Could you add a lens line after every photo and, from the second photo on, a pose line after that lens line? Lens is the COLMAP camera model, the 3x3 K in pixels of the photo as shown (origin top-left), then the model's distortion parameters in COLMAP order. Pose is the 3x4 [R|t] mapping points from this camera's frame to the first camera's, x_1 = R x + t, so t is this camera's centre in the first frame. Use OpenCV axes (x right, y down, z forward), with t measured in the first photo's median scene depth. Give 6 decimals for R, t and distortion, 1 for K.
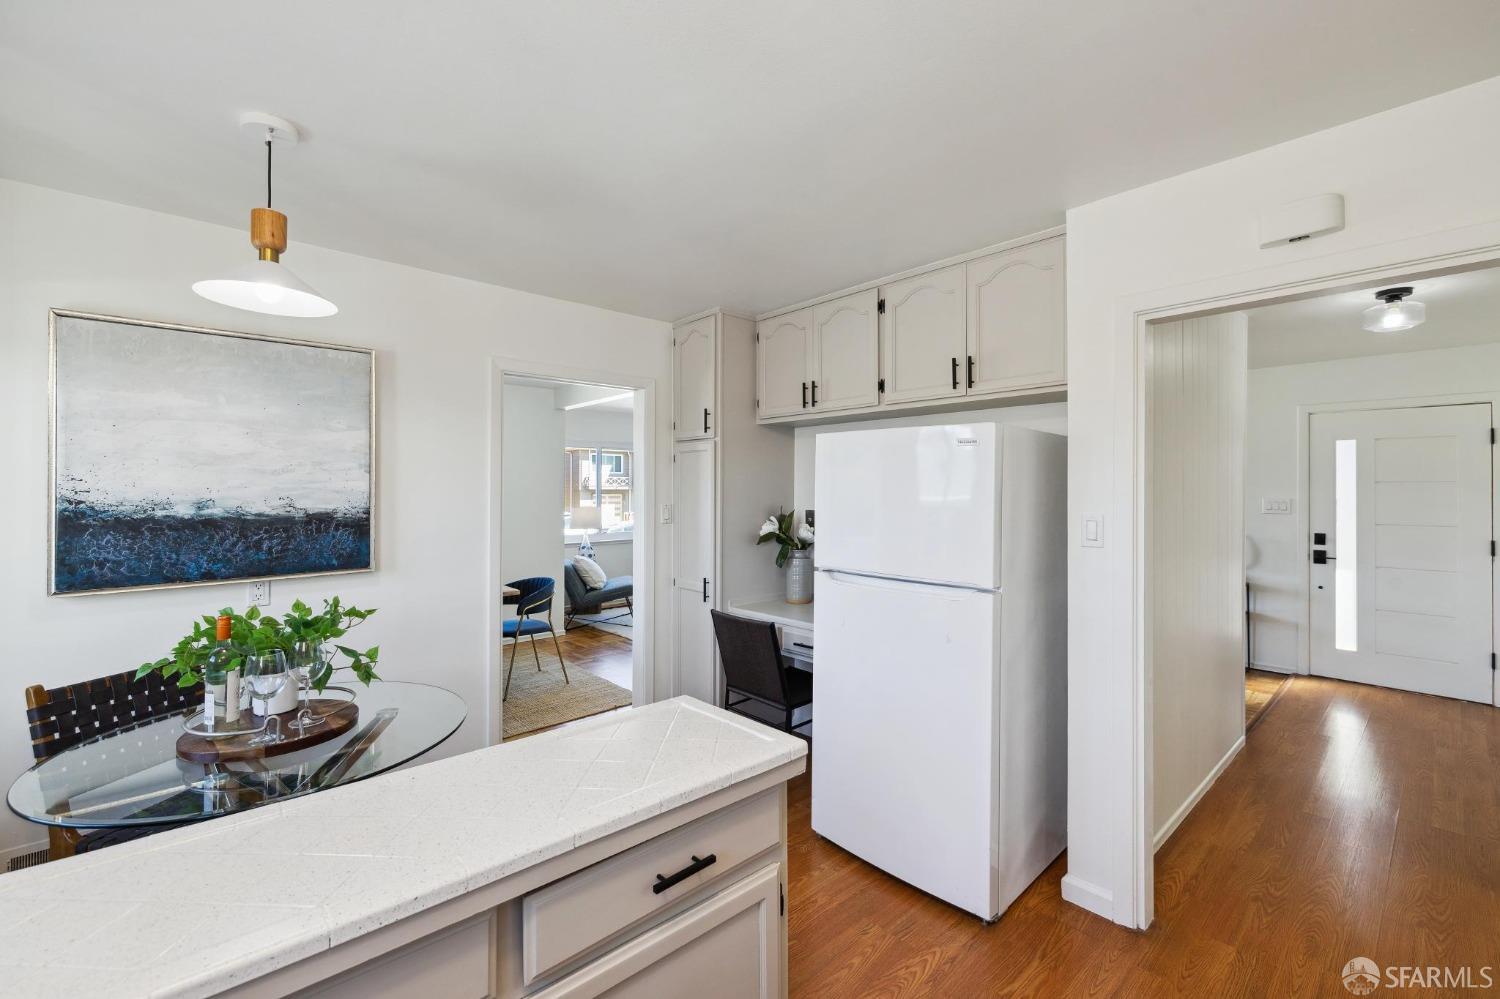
lens RADIAL K [[639.5, 0, 737.9], [0, 639.5, 488.8], [0, 0, 1]] dist [0.000058, 0.001444]
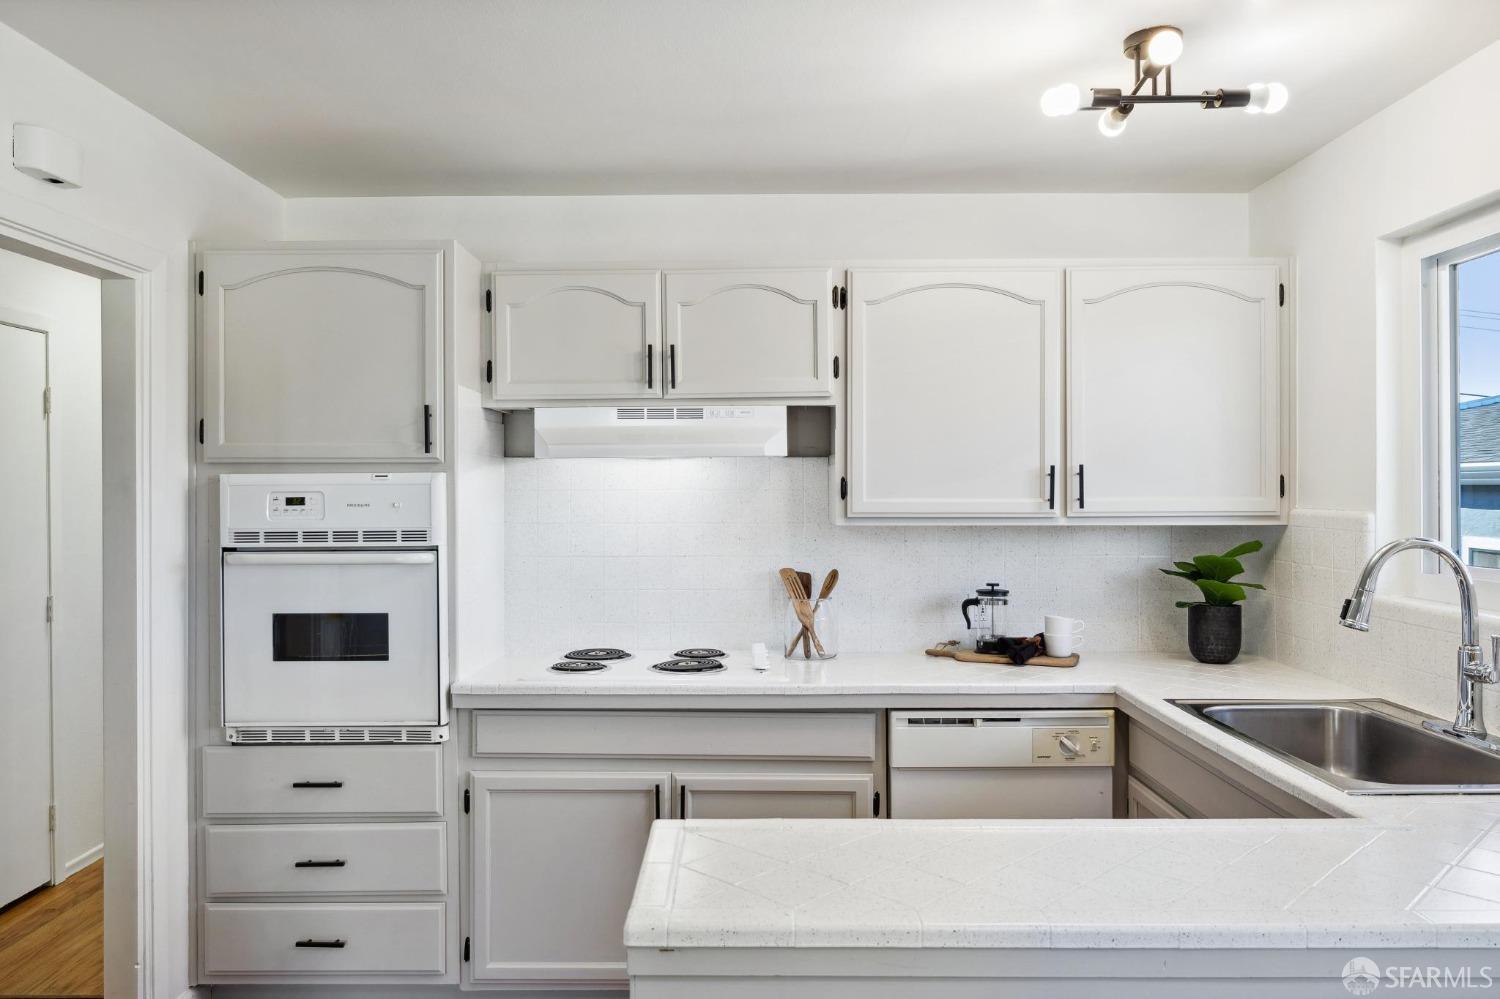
lens RADIAL K [[1069.4, 0, 746.2], [0, 1069.4, 498.0], [0, 0, 1]] dist [-0.004639, 0.003497]
pose [[-0.740232, -0.002631, 0.672347, -0.443506], [0.001436, 0.999984, 0.005494, -0.005810], [-0.672351, 0.005032, -0.740216, 0.985618]]
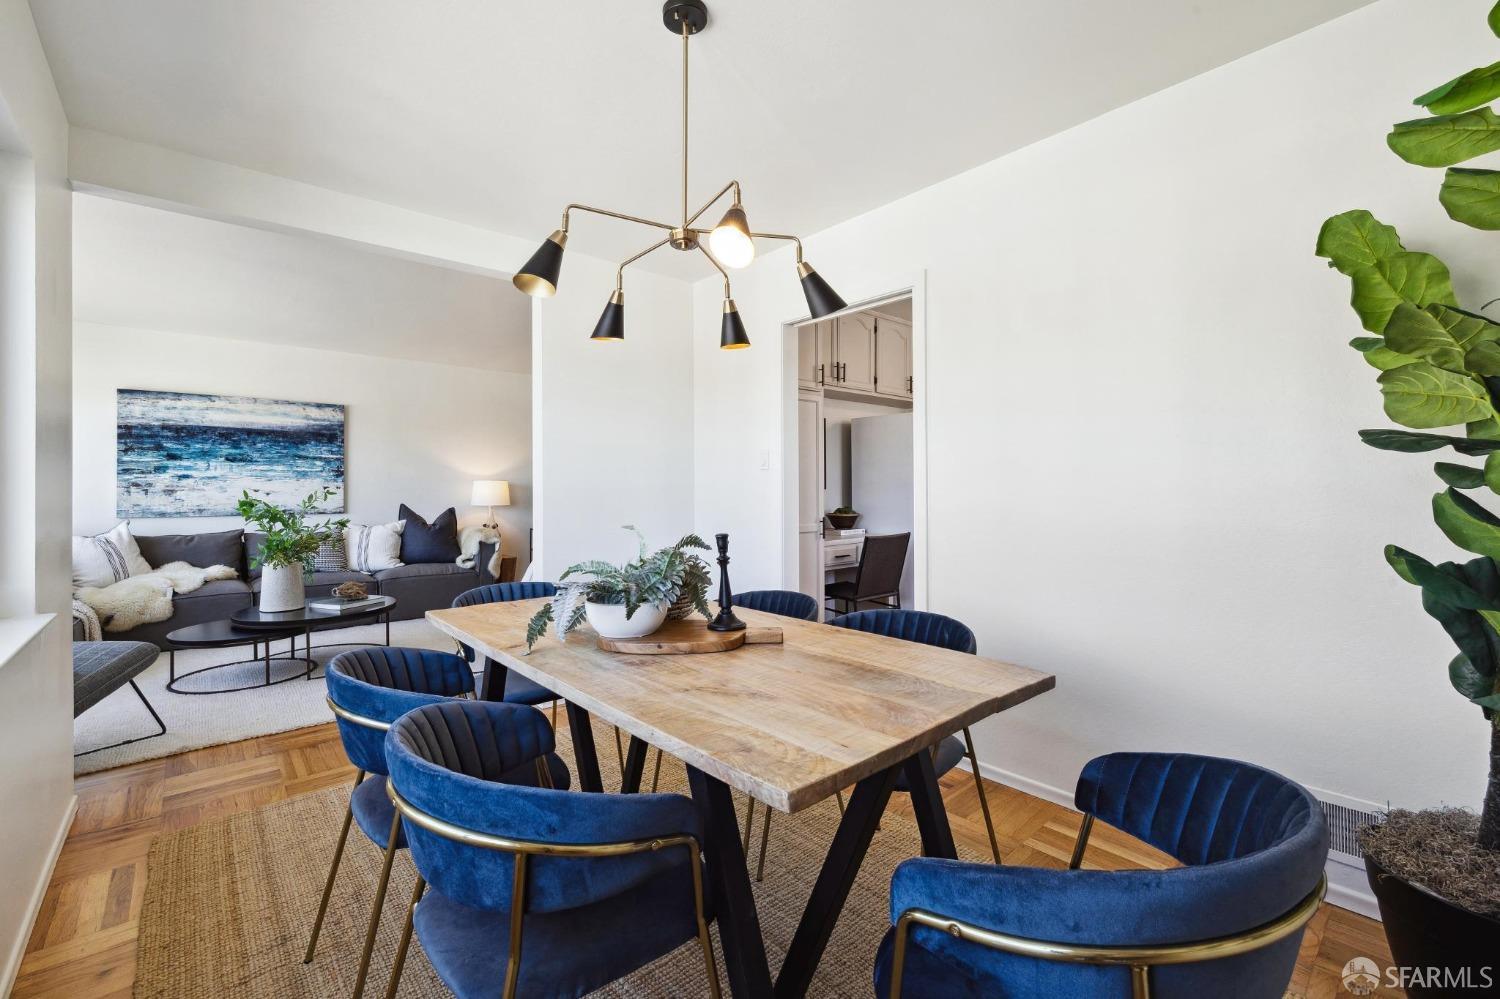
lens RADIAL K [[639.5, 0, 747.3], [0, 639.5, 485.5], [0, 0, 1]] dist [0.000058, 0.001444]
pose [[0.016608, 0.002488, 0.999859, -1.623266], [0.001598, 0.999996, -0.002515, 0.127934], [-0.999861, 0.001639, 0.016604, 1.497176]]
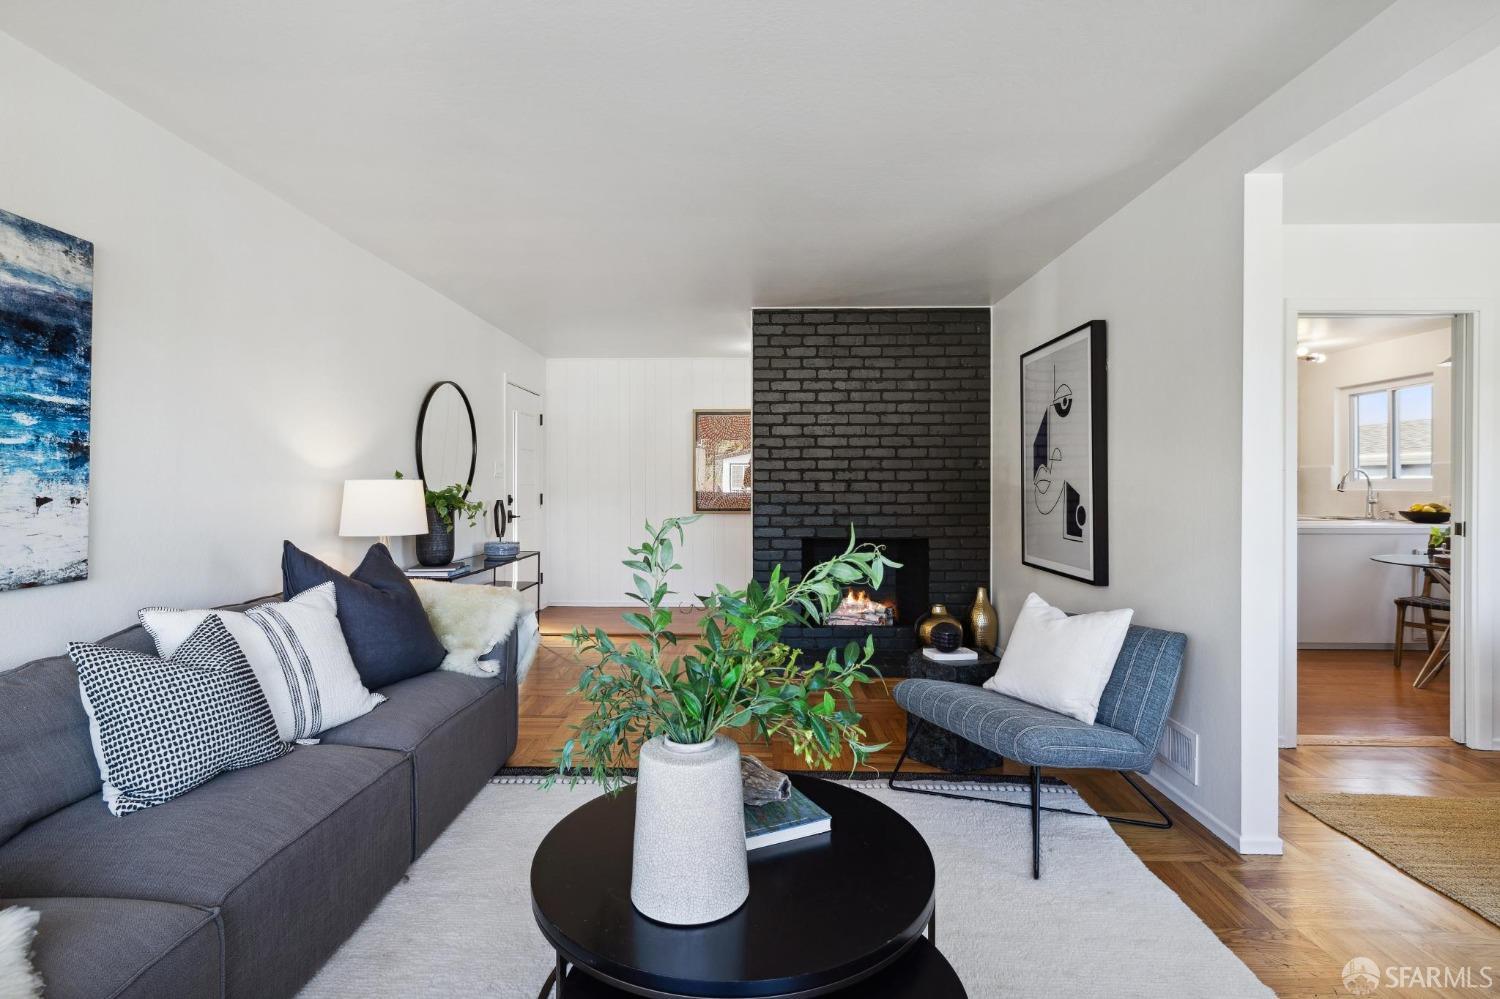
lens RADIAL K [[726.0, 0, 743.6], [0, 726.0, 483.7], [0, 0, 1]] dist [-0.008036, 0.004553]
pose [[-0.729359, -0.002556, 0.684127, -0.417352], [-0.006271, 0.999976, -0.002950, 0.105480], [-0.684103, -0.006441, -0.729357, 3.149711]]
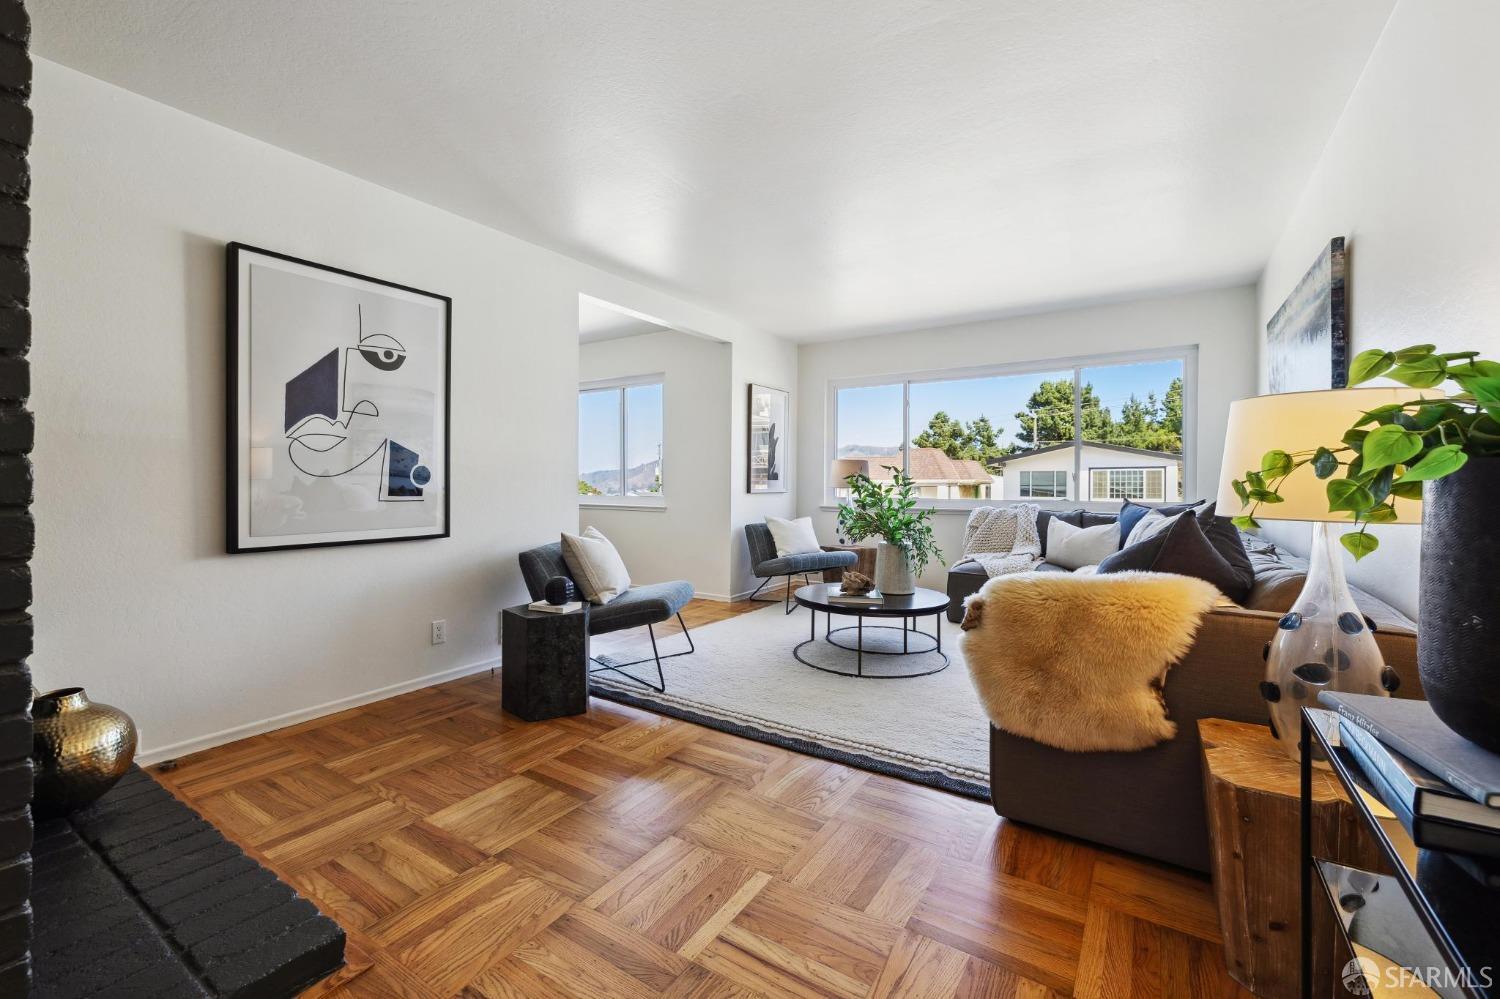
lens RADIAL K [[639.5, 0, 745.4], [0, 639.5, 485.1], [0, 0, 1]] dist [0.000058, 0.001444]
pose [[0.268192, 0.002755, -0.963362, 1.430097], [0.000753, 0.999995, 0.003069, 0.173936], [0.963365, -0.001549, 0.268189, 1.977489]]
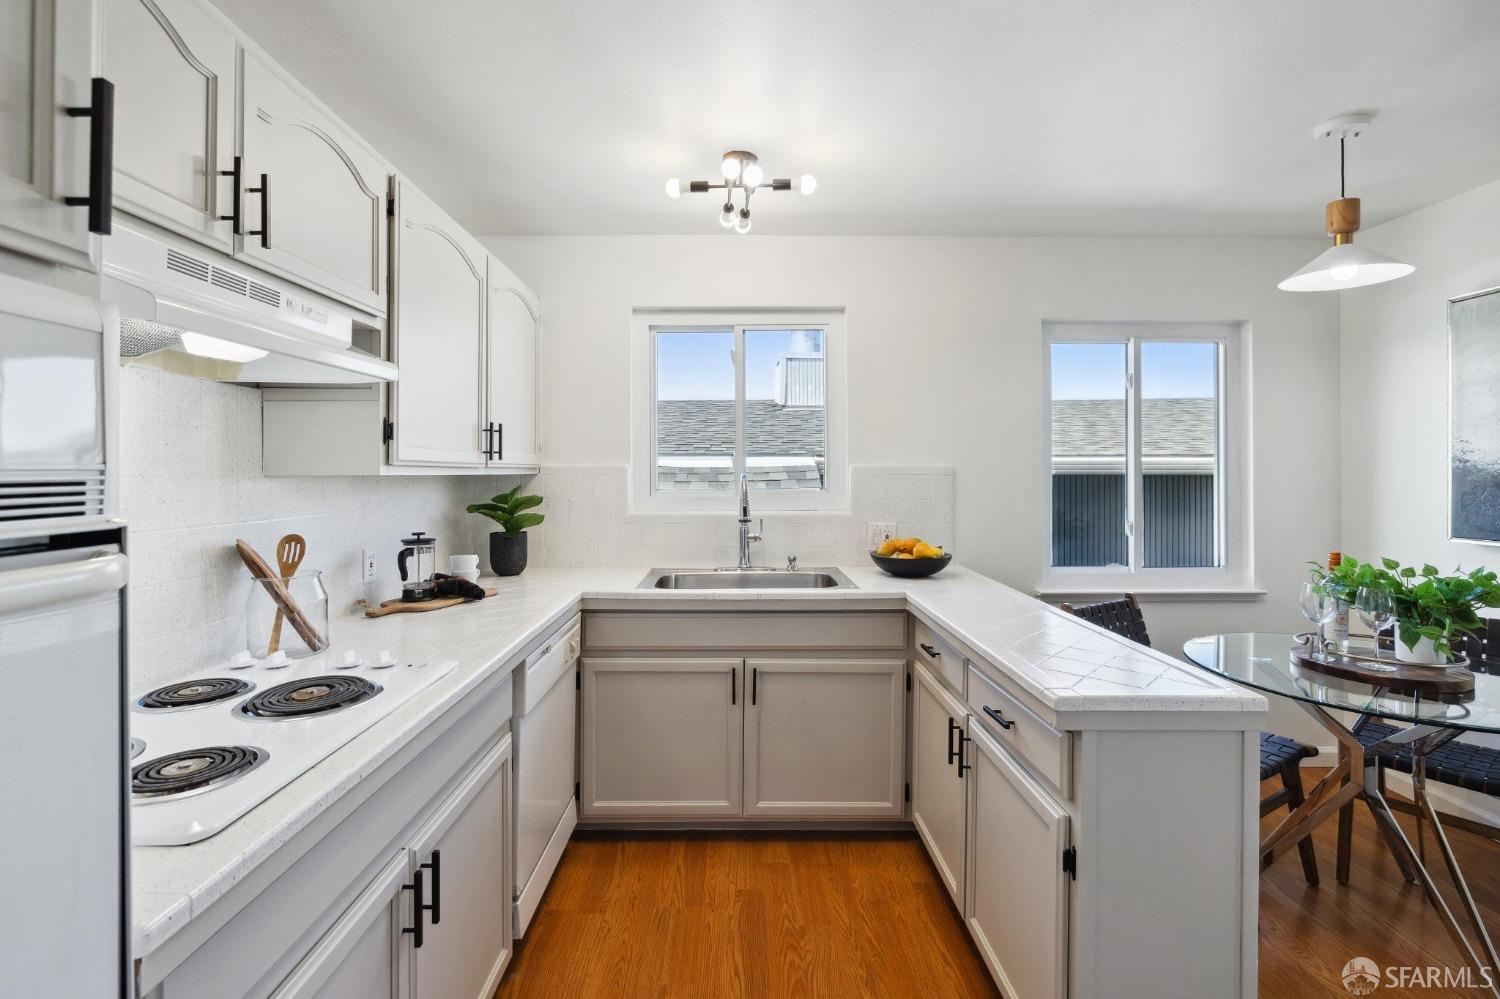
lens RADIAL K [[680.2, 0, 726.4], [0, 680.2, 470.0], [0, 0, 1]] dist [-0.002673, -0.000049]
pose [[-0.668341, -0.002324, -0.743851, 0.611292], [0.001679, 0.999988, -0.004633, 0.032737], [0.743853, -0.004345, -0.668329, 0.674796]]
